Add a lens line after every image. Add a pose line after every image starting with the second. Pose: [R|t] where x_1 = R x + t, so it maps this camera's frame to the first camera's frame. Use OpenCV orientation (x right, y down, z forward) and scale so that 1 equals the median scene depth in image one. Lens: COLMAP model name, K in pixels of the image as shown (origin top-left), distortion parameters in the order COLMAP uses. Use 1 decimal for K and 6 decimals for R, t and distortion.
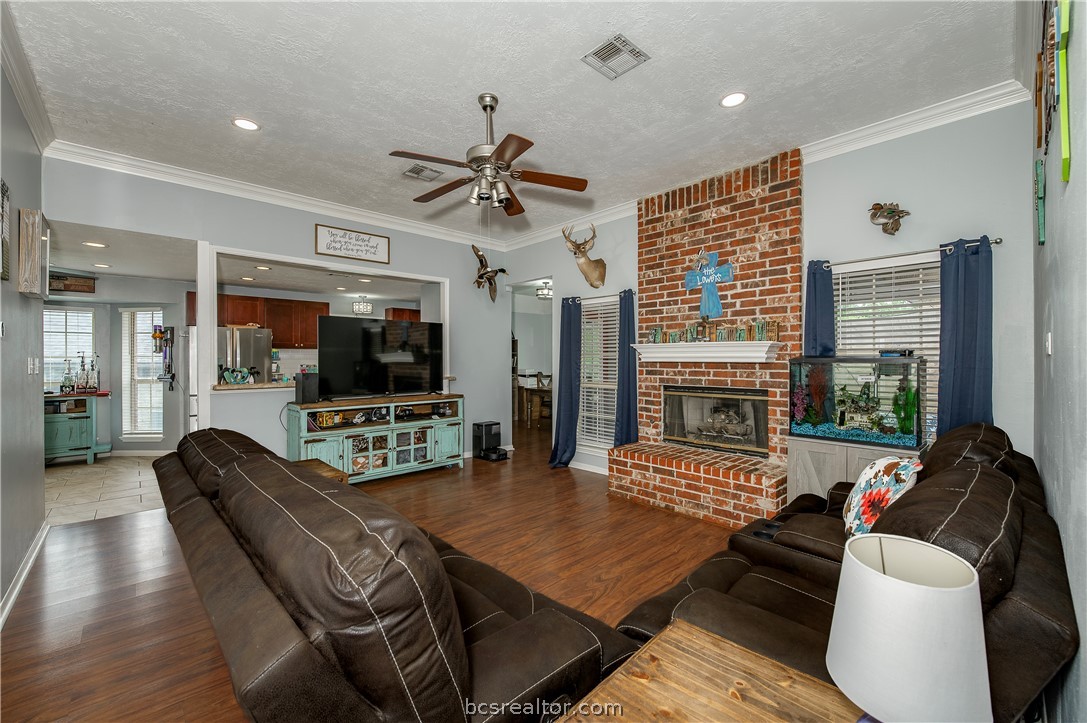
lens RADIAL K [[438.7, 0, 543.5], [0, 438.7, 361.5], [0, 0, 1]] dist [0.001034, -0.000173]
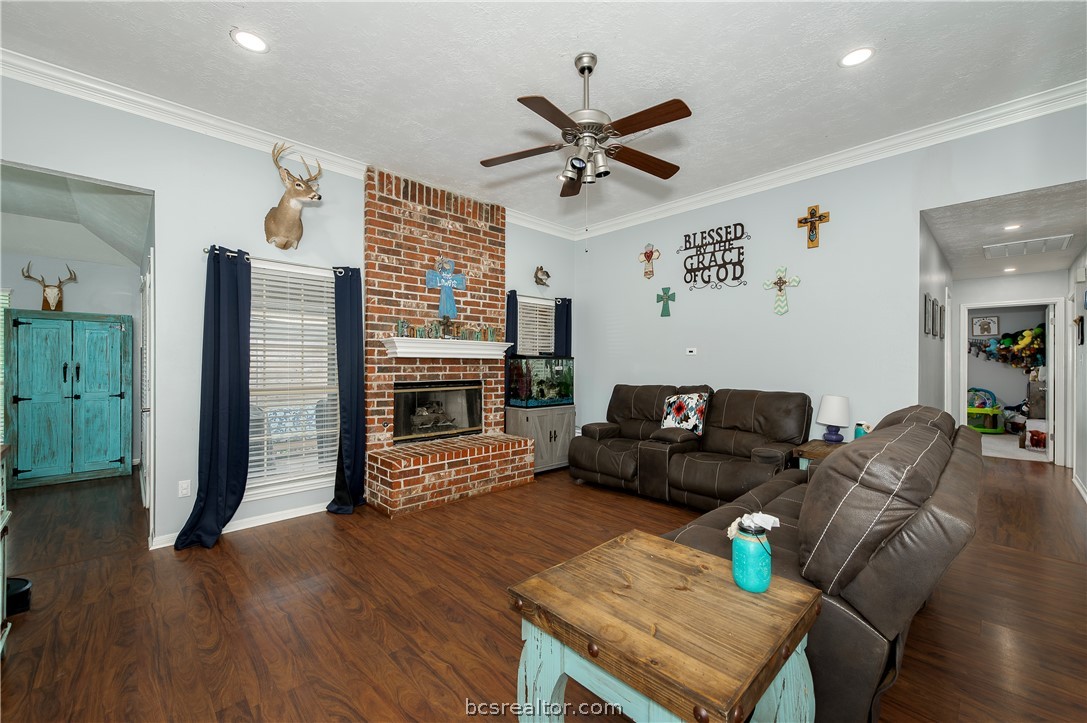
lens RADIAL K [[438.7, 0, 543.5], [0, 438.7, 361.5], [0, 0, 1]] dist [0.001034, -0.000173]
pose [[-0.011844, 0.004926, 0.999918, -0.741714], [0.001832, 0.999986, -0.004904, 0.015598], [-0.999928, 0.001774, -0.011852, 0.791064]]
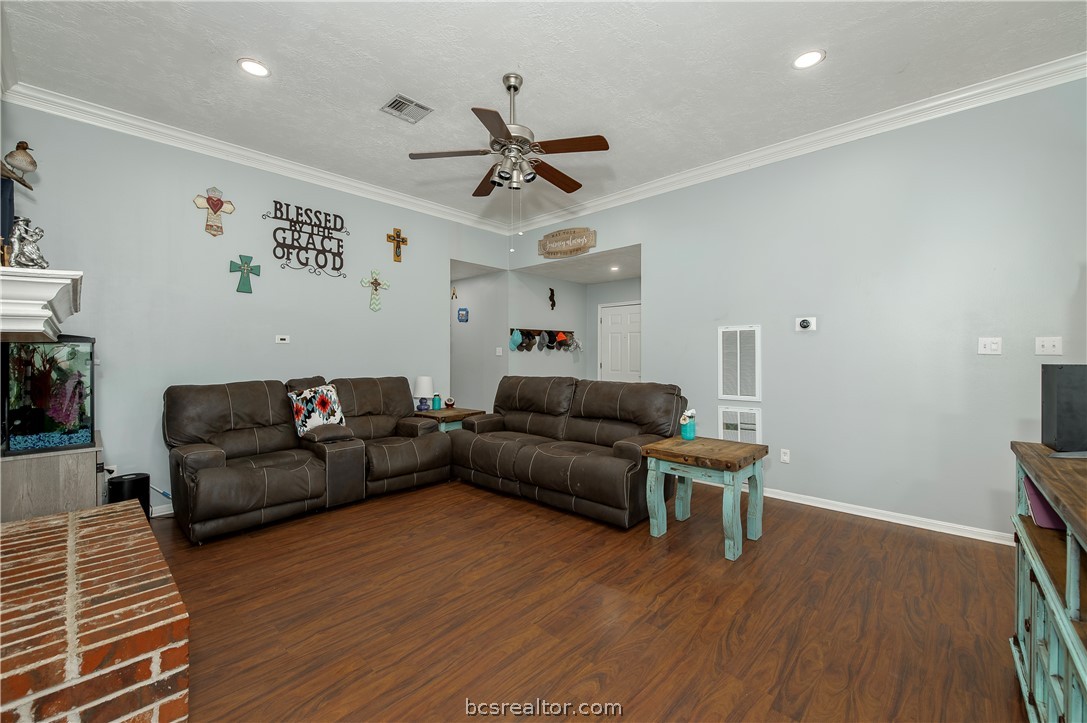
lens RADIAL K [[439.4, 0, 544.5], [0, 439.4, 352.7], [0, 0, 1]] dist [-0.000110, -0.000085]
pose [[-0.996987, 0.003240, -0.077499, -0.086283], [0.003392, 0.999993, -0.001828, 0.018137], [0.077493, -0.002085, -0.996991, 1.443138]]
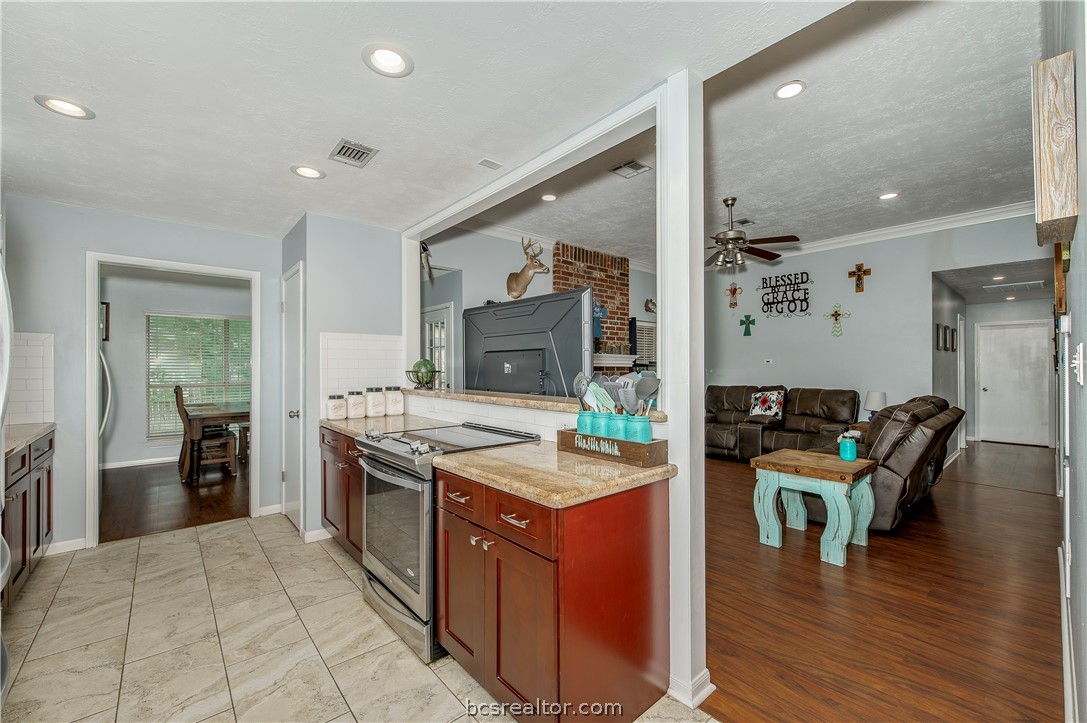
lens RADIAL K [[445.9, 0, 538.3], [0, 445.9, 361.1], [0, 0, 1]] dist [-0.001096, -0.000337]
pose [[0.039639, 0.015628, 0.999092, -1.277241], [0.003306, 0.999870, -0.015771, 0.005640], [-0.999209, 0.003928, 0.039583, 1.178680]]
